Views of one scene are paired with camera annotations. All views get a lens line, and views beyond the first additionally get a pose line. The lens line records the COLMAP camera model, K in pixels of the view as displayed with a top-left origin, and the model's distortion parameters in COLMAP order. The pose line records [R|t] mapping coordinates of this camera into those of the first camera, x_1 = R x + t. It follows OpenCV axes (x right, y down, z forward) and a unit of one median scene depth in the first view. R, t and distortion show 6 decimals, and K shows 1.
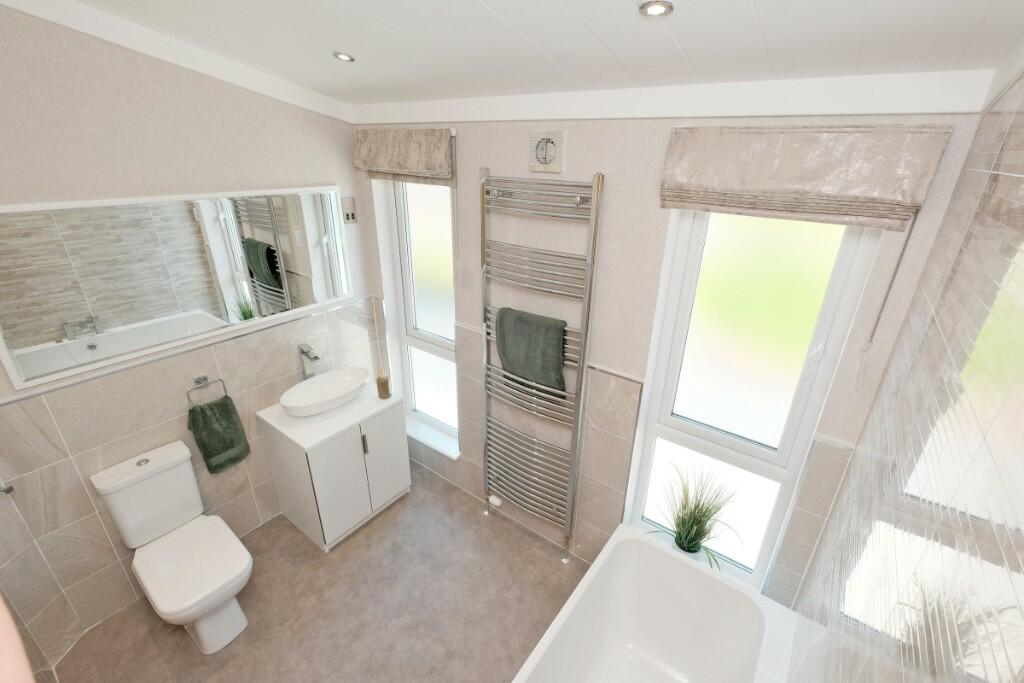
lens RADIAL K [[442.4, 0, 512.0], [0, 442.4, 341.5], [0, 0, 1]] dist [-0.016196, -0.000032]
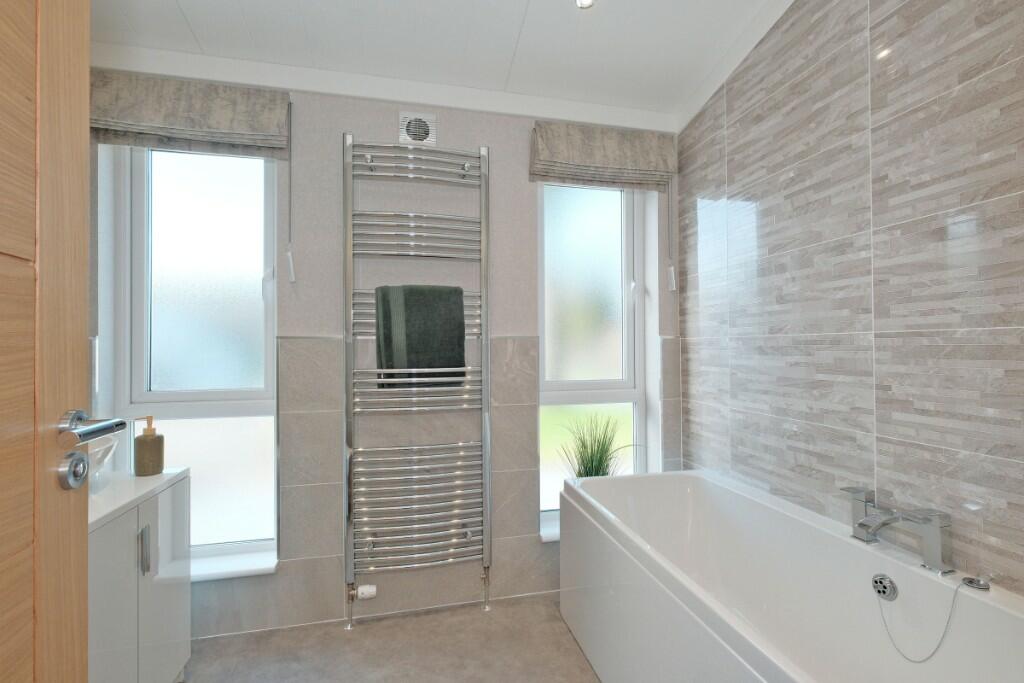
lens RADIAL K [[441.4, 0, 511.1], [0, 441.4, 344.8], [0, 0, 1]] dist [-0.002752, 0.000018]
pose [[0.646583, -0.022411, 0.762514, -0.473386], [0.320940, 0.914793, -0.245259, 0.293496], [-0.692046, 0.403302, 0.598682, 0.330440]]
